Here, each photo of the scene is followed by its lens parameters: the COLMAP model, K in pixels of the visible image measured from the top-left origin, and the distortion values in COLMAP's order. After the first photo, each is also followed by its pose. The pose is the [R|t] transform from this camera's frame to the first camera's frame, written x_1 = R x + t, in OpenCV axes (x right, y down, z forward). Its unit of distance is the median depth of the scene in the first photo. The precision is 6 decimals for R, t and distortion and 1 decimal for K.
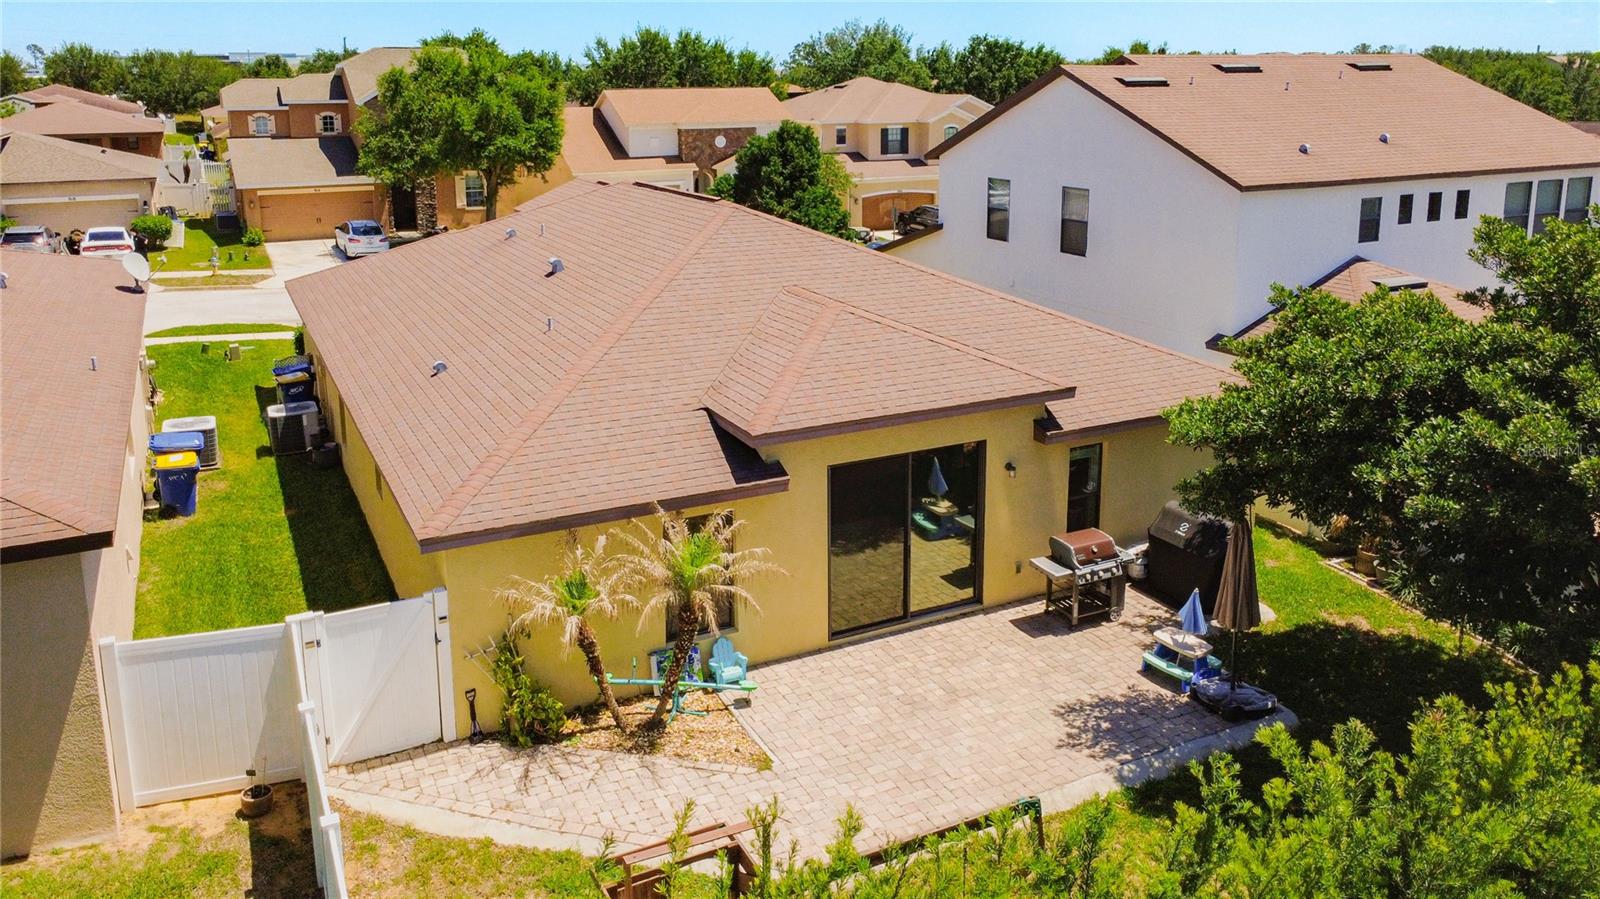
lens RADIAL K [[1192.5, 0, 793.2], [0, 1192.5, 346.4], [0, 0, 1]] dist [-0.006021, -0.009239]
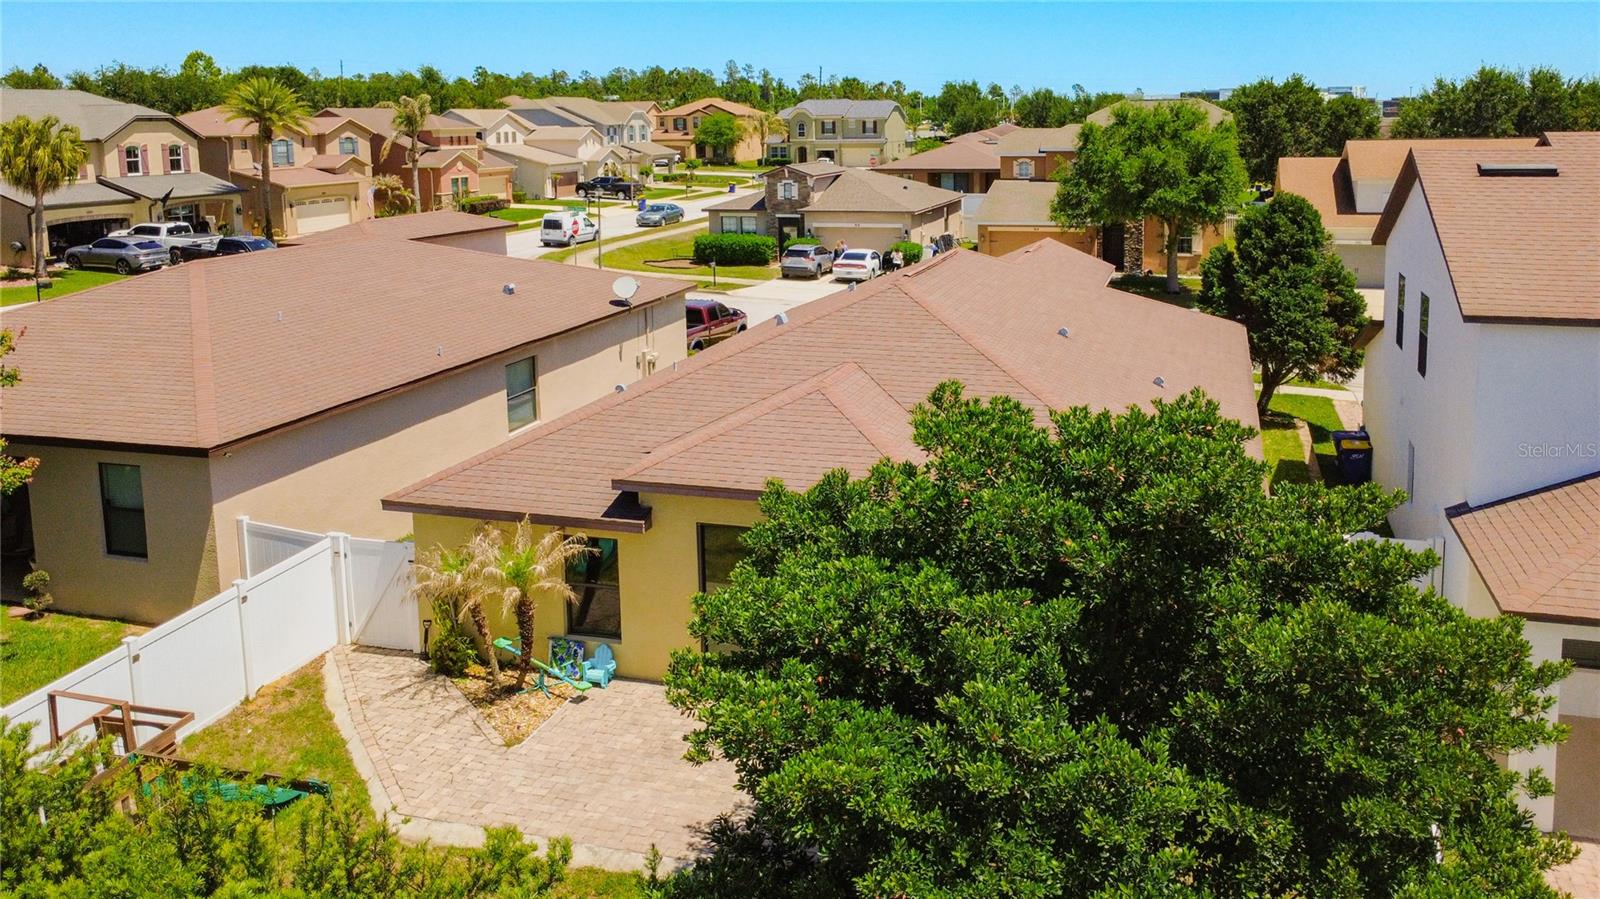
lens RADIAL K [[1194.4, 0, 881.3], [0, 1194.4, 306.8], [0, 0, 1]] dist [0.000727, -0.006018]
pose [[0.740677, 0.101868, -0.664094, 0.283174], [-0.139781, 0.990174, -0.004013, -0.038800], [0.657160, 0.095800, 0.747638, 0.080371]]
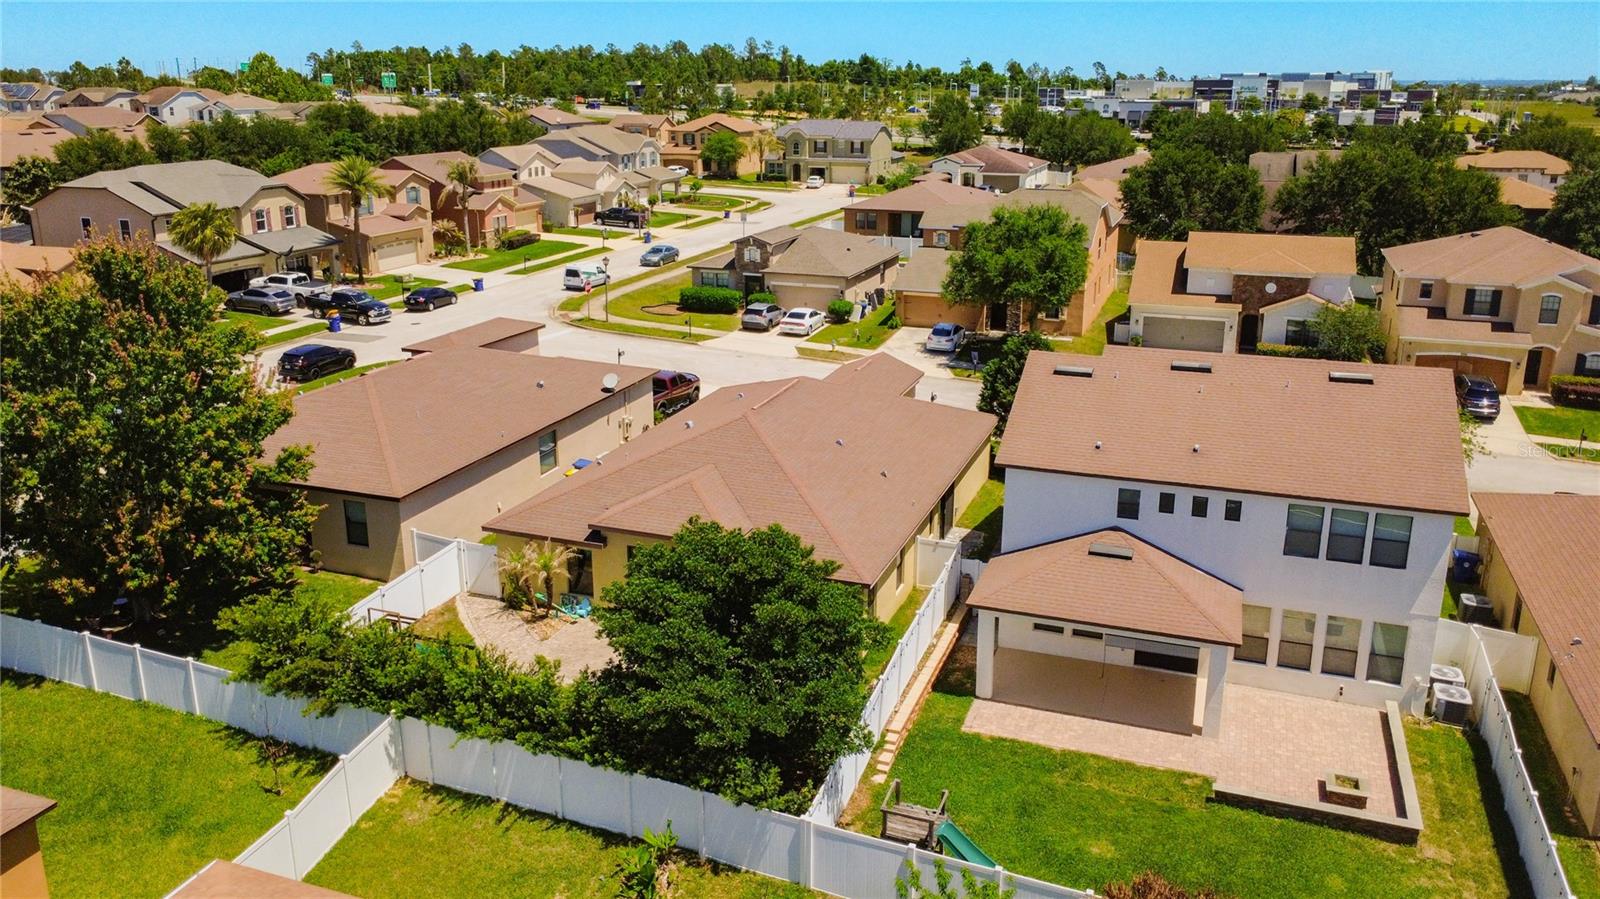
lens RADIAL K [[1174.0, 0, 800.0], [0, 1174.0, 449.5], [0, 0, 1]] dist [-0.000650, 0.001206]
pose [[0.677707, 0.225698, -0.699839, 0.601029], [-0.162915, 0.974164, 0.156405, -0.164924], [0.717058, 0.008018, 0.696967, -0.129008]]
